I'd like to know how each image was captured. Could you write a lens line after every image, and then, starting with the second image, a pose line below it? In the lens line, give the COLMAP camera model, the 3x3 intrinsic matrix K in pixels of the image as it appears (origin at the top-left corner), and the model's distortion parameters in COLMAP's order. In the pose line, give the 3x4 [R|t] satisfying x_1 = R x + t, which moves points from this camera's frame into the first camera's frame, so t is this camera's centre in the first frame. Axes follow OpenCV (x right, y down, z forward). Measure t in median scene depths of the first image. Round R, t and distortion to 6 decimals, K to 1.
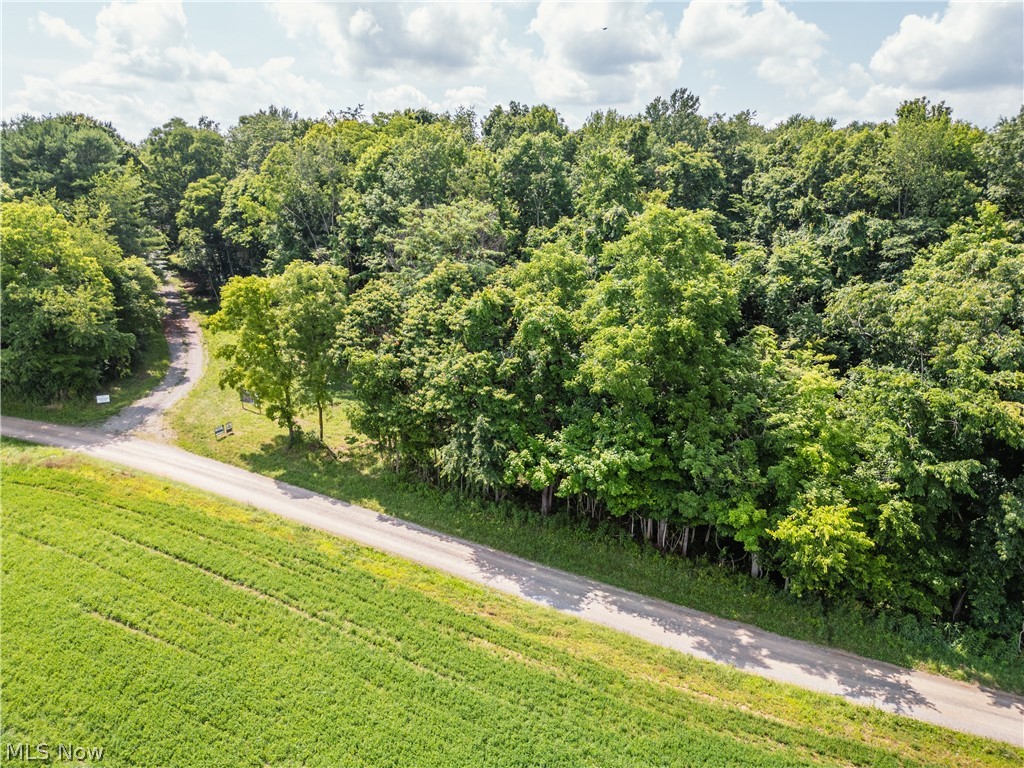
lens RADIAL K [[723.2, 0, 504.7], [0, 723.2, 380.7], [0, 0, 1]] dist [0.062236, -0.057082]
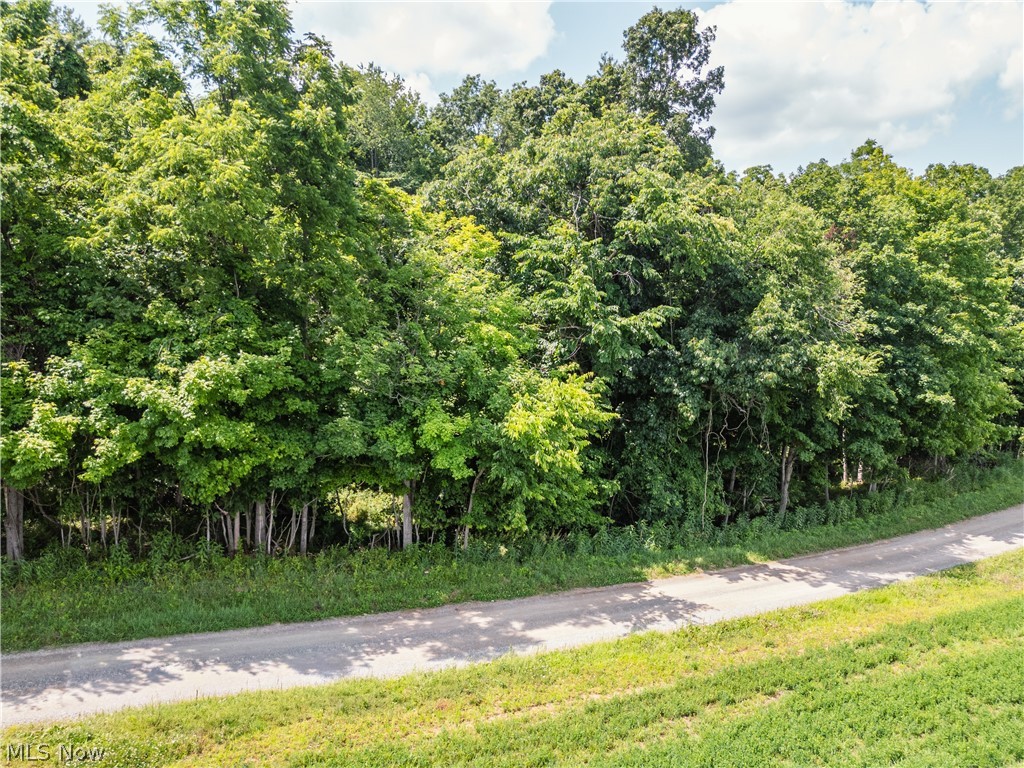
lens RADIAL K [[723.2, 0, 504.7], [0, 723.2, 380.7], [0, 0, 1]] dist [0.062236, -0.057082]
pose [[0.644211, -0.072491, 0.761404, -0.117705], [0.175174, 0.983021, -0.054621, 0.185809], [-0.744517, 0.168565, 0.645972, 0.538705]]
